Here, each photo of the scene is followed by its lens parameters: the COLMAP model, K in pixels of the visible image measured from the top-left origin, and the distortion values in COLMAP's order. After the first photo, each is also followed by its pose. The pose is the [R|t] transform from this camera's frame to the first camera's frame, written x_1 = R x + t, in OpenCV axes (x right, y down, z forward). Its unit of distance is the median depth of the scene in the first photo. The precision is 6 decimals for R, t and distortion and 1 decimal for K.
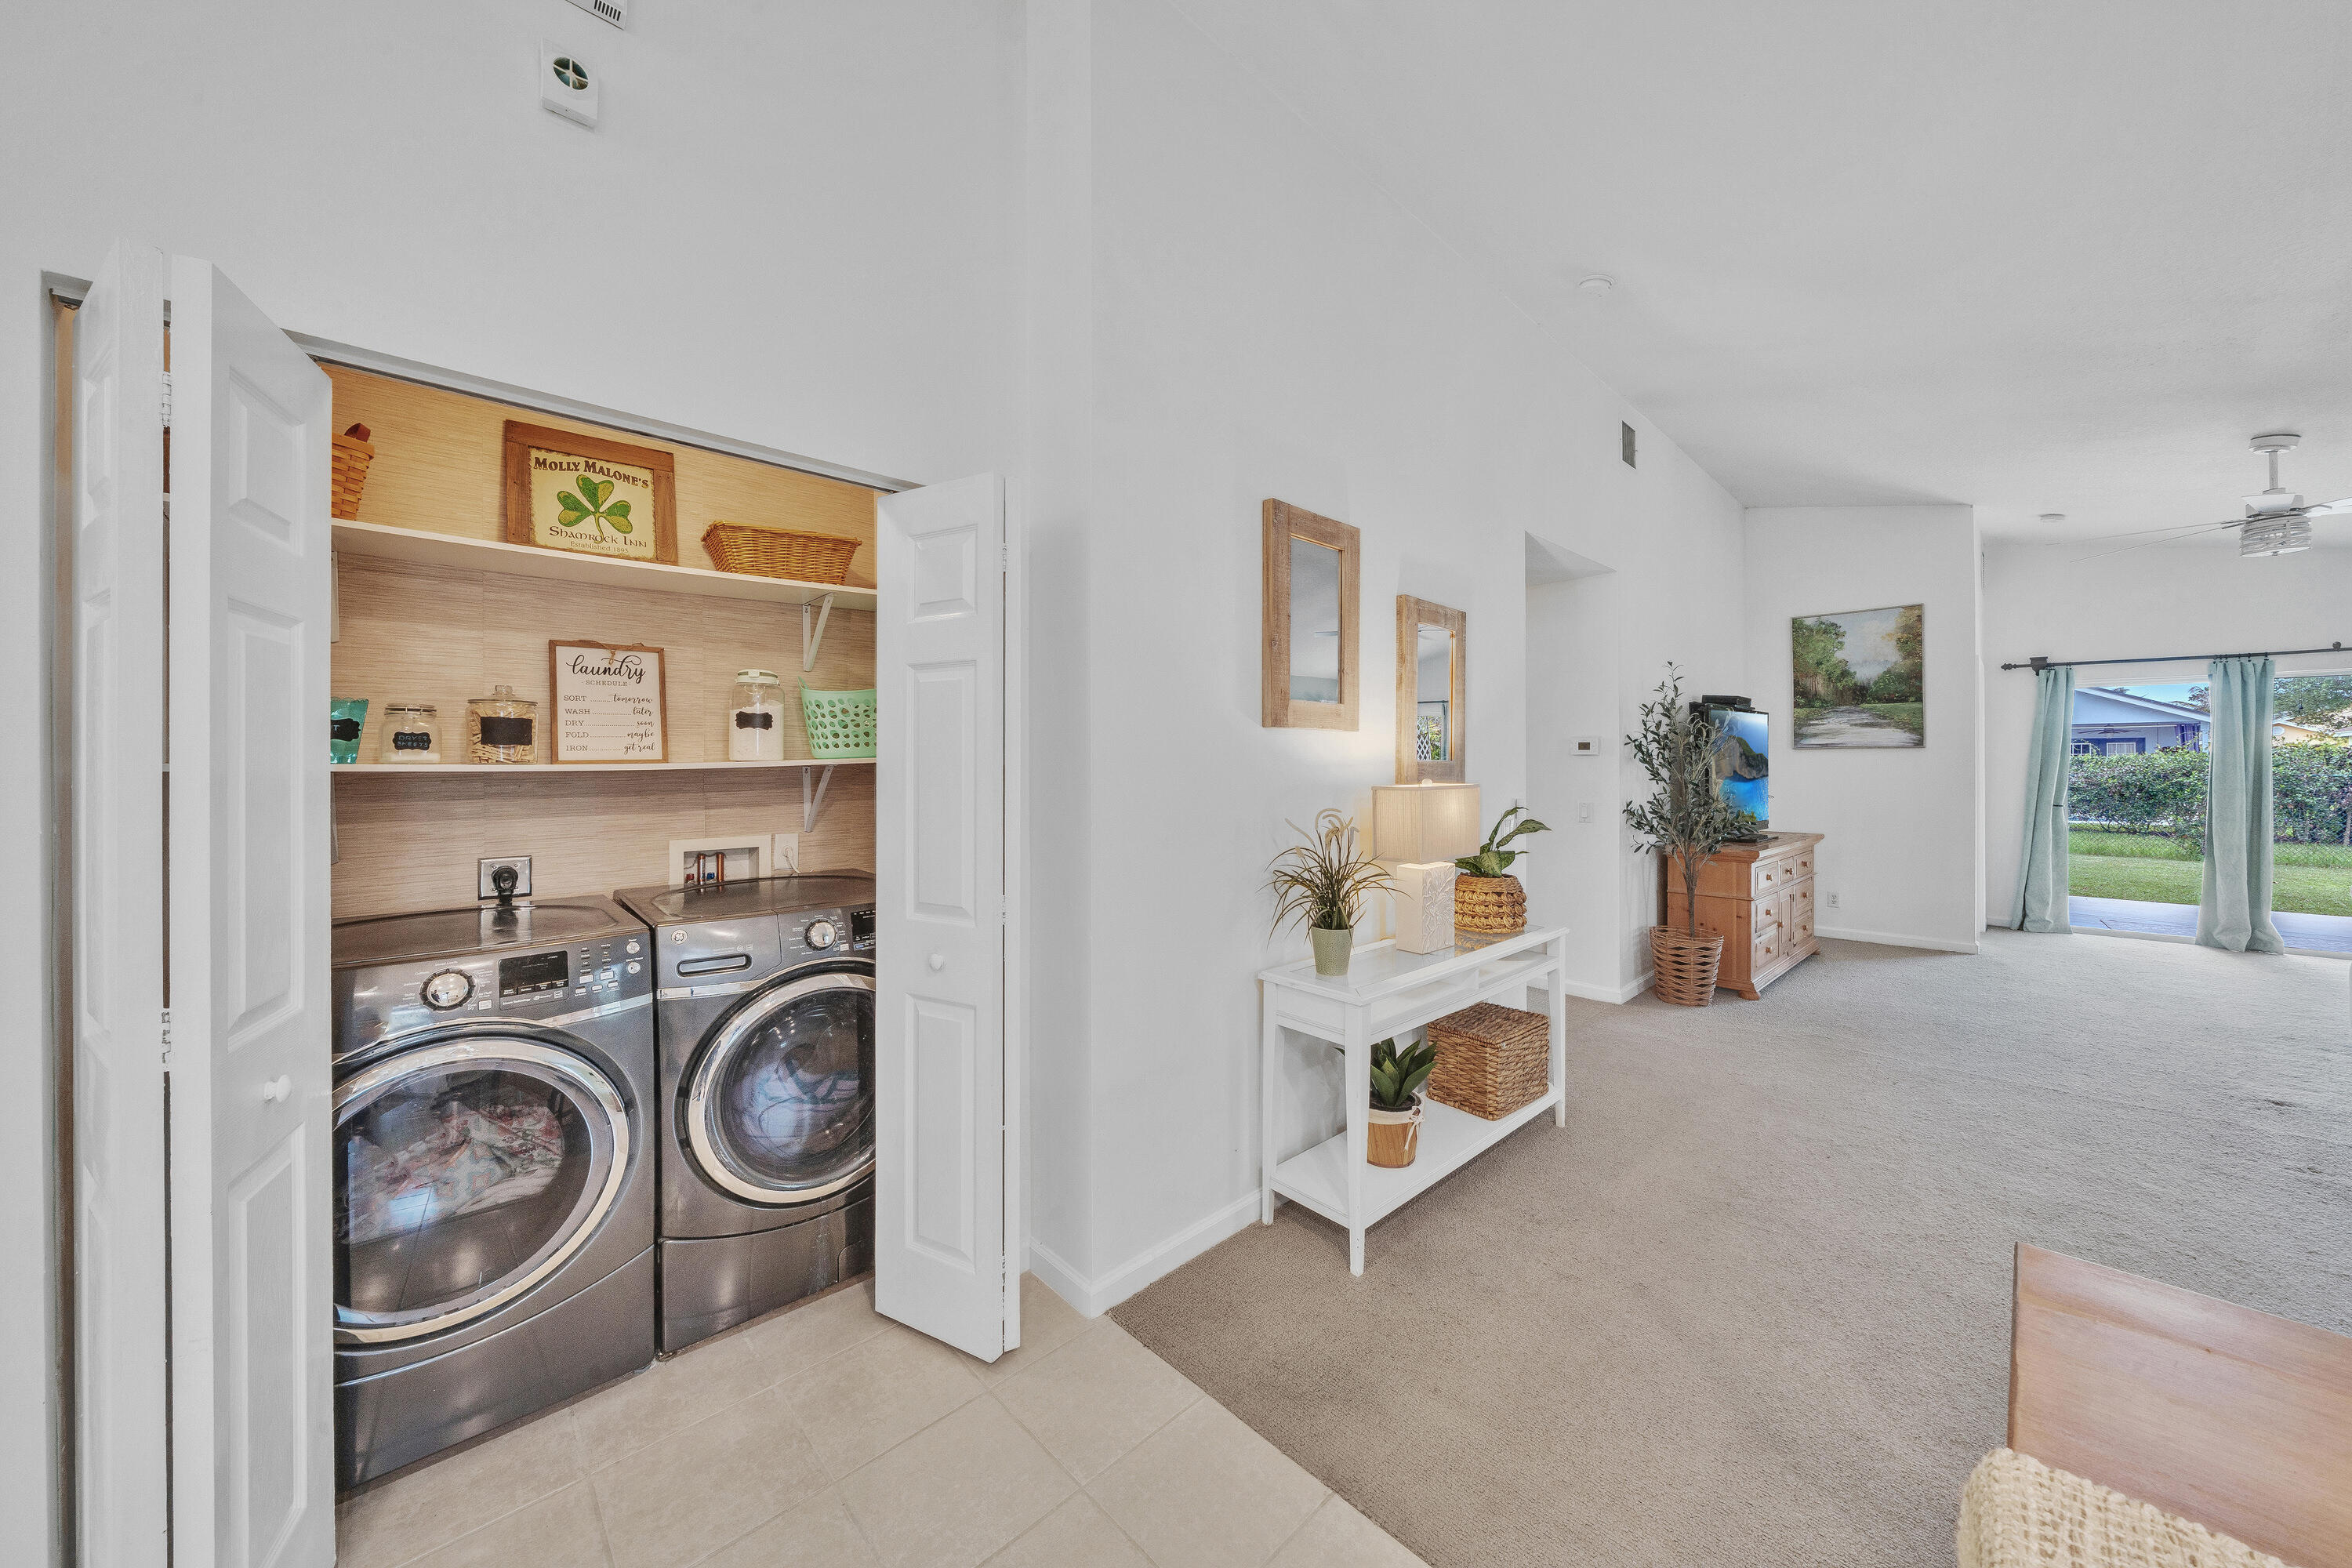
lens RADIAL K [[806.3, 0, 1176.0], [0, 806.3, 780.5], [0, 0, 1]] dist [-0.007165, 0.000136]
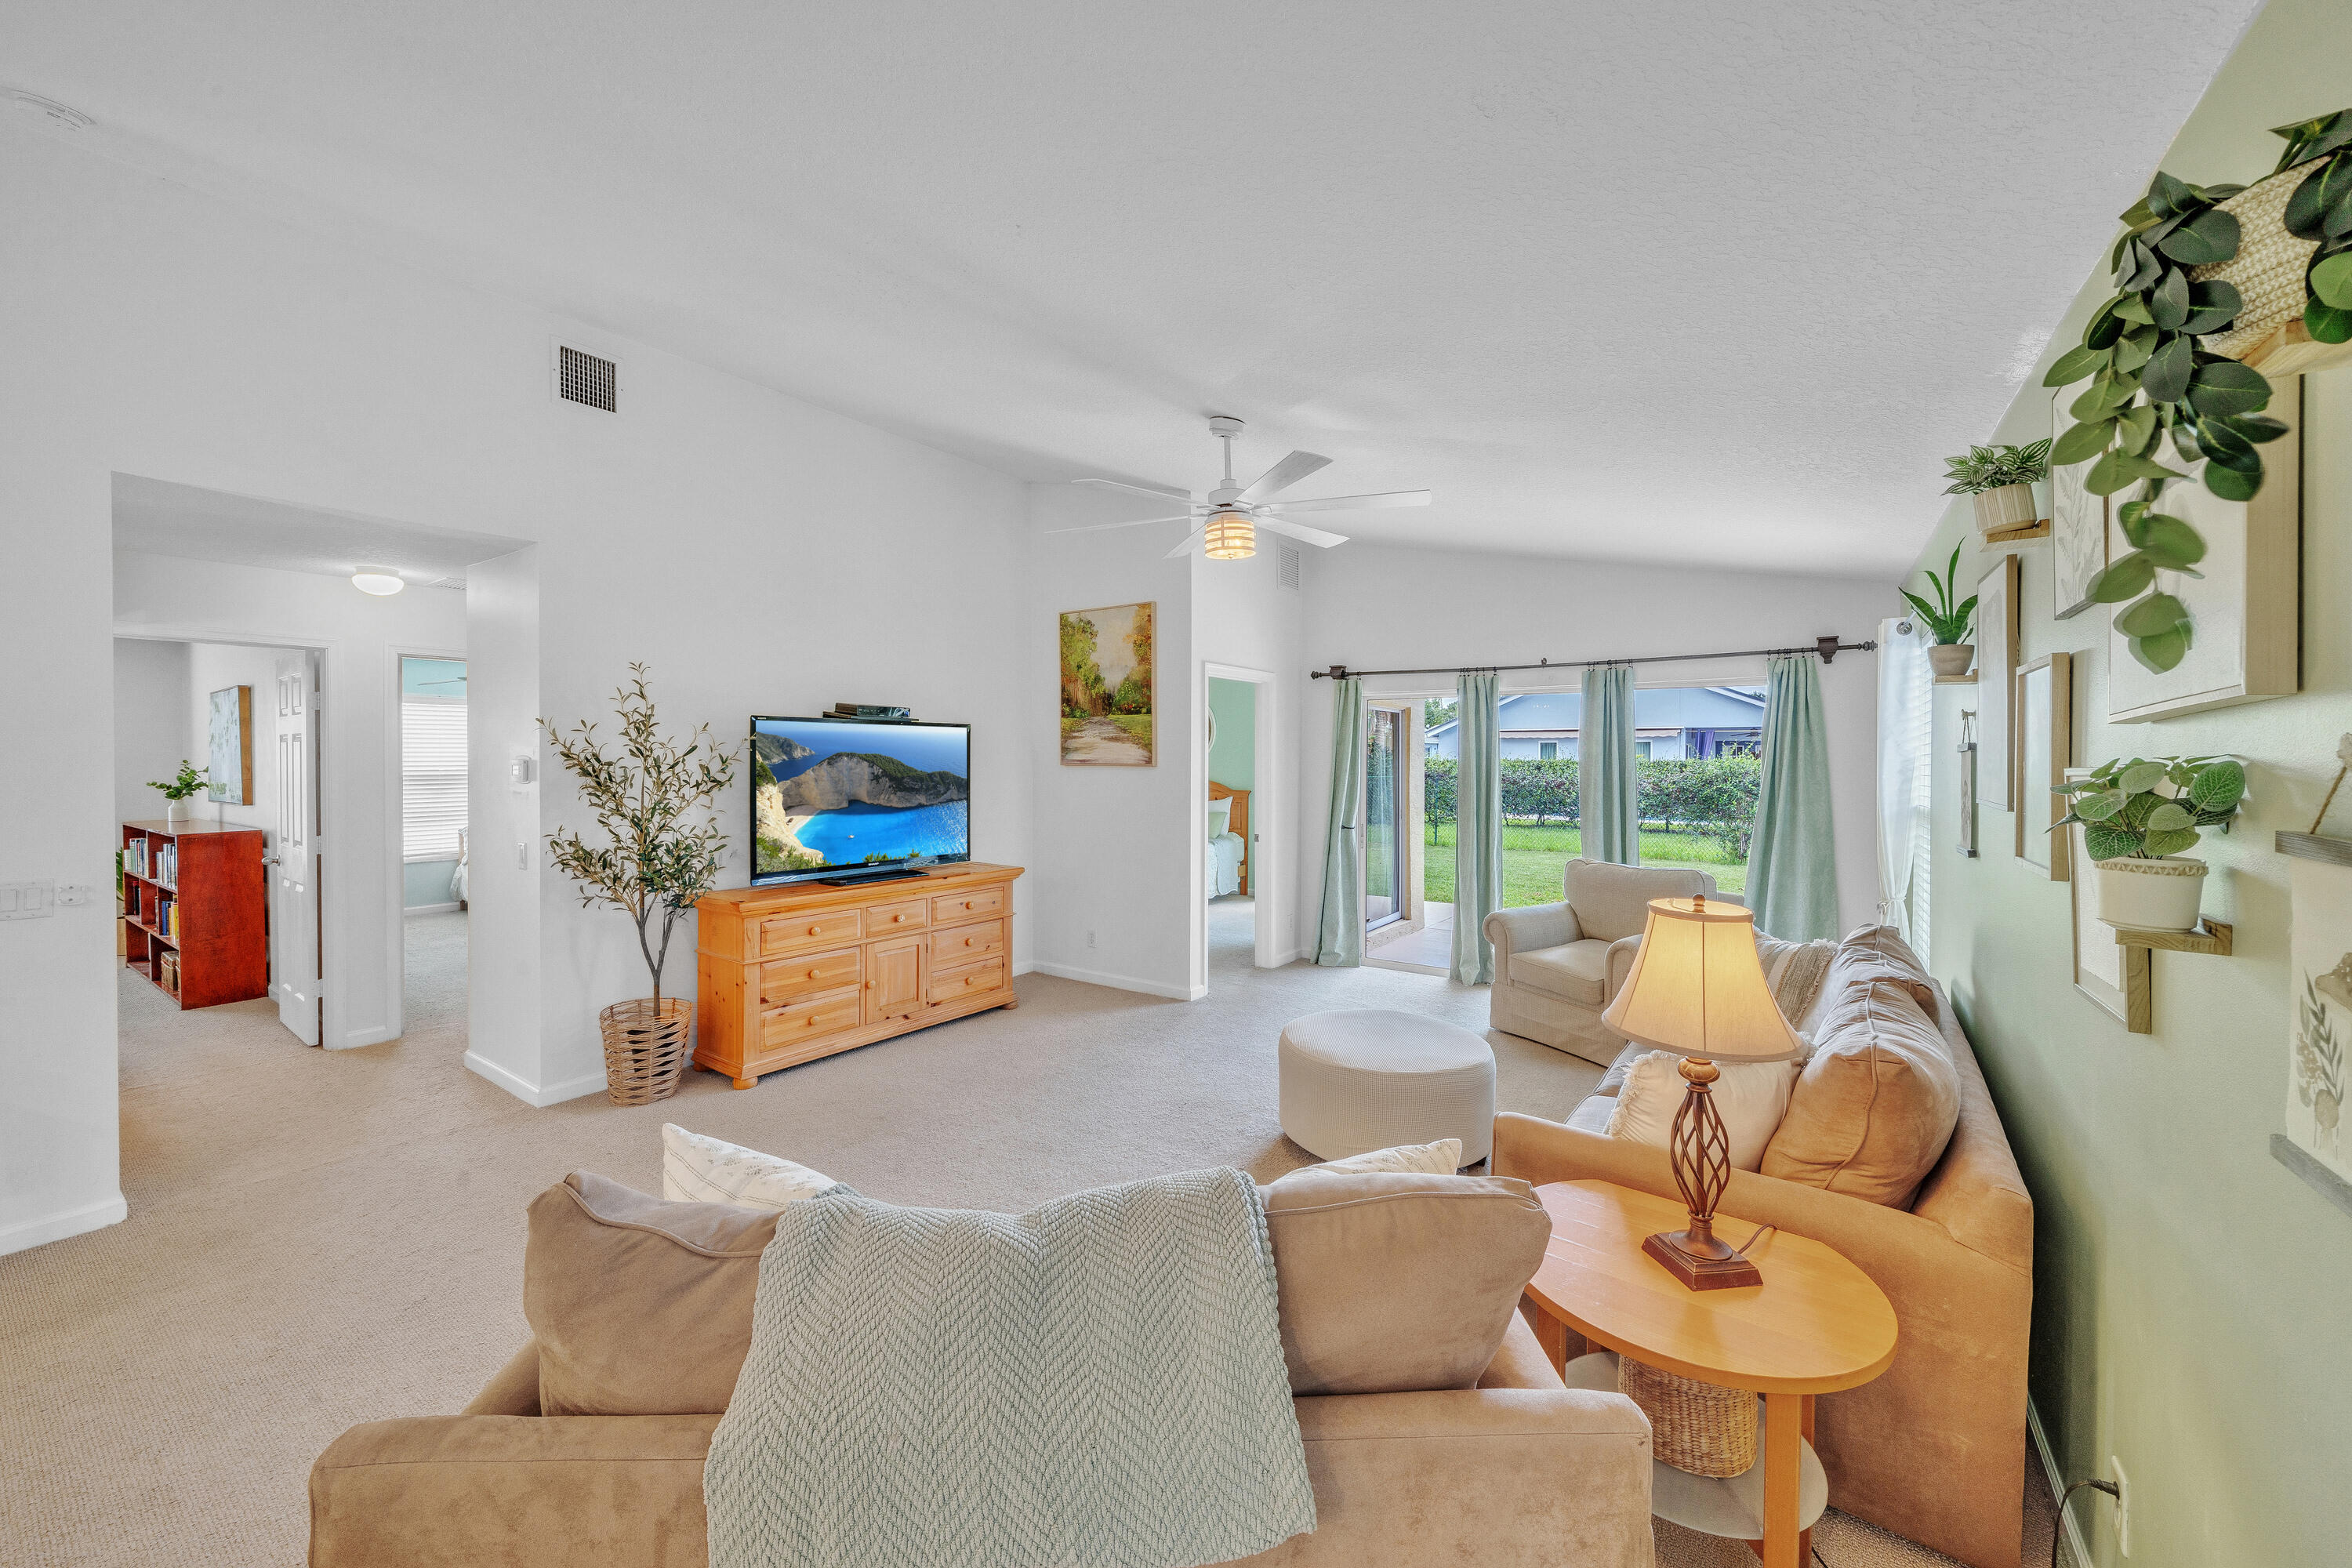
lens RADIAL K [[878.8, 0, 1179.4], [0, 878.8, 773.3], [0, 0, 1]] dist [-0.001504, -0.000013]
pose [[0.983524, 0.002111, 0.180764, 0.755577], [-0.002532, 0.999995, 0.002100, -0.033909], [-0.180758, -0.002523, 0.983524, 0.046190]]
